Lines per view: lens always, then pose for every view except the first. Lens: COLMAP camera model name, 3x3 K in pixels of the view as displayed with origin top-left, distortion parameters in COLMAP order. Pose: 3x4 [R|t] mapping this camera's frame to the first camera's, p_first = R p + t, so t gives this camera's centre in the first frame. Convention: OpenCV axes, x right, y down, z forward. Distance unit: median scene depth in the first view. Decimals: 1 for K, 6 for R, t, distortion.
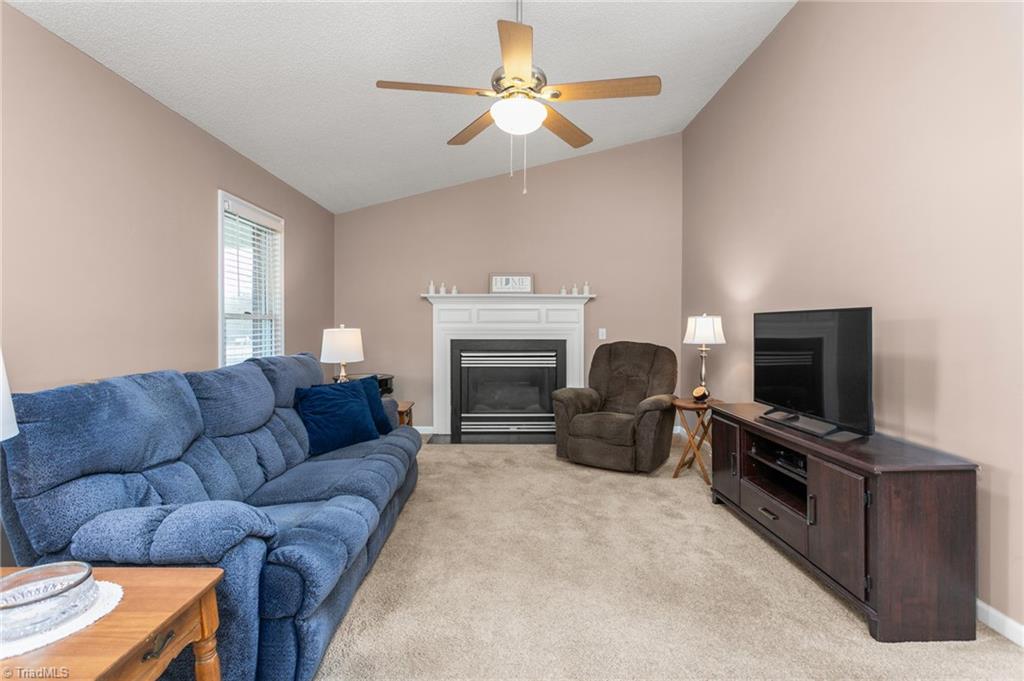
lens RADIAL K [[495.2, 0, 507.2], [0, 495.2, 336.1], [0, 0, 1]] dist [0.001325, 0.000123]
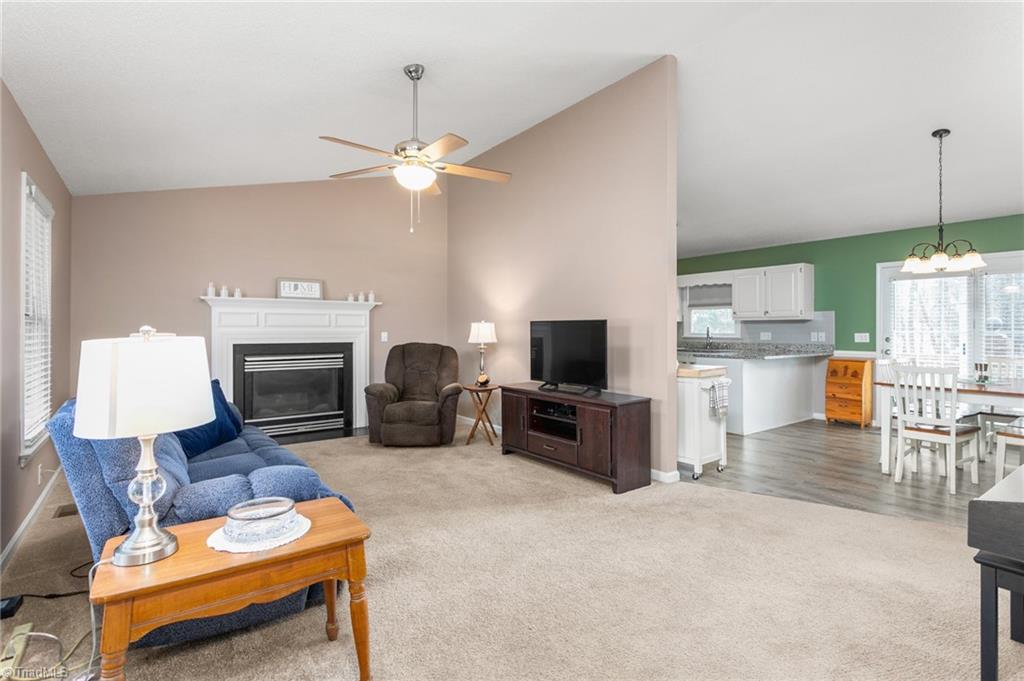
lens RADIAL K [[495.2, 0, 521.7], [0, 495.2, 334.7], [0, 0, 1]] dist [0.001325, 0.000123]
pose [[0.817164, -0.007040, 0.576362, -0.284788], [0.012887, 0.999899, -0.006058, 0.002480], [-0.576261, 0.012378, 0.817172, -0.155772]]
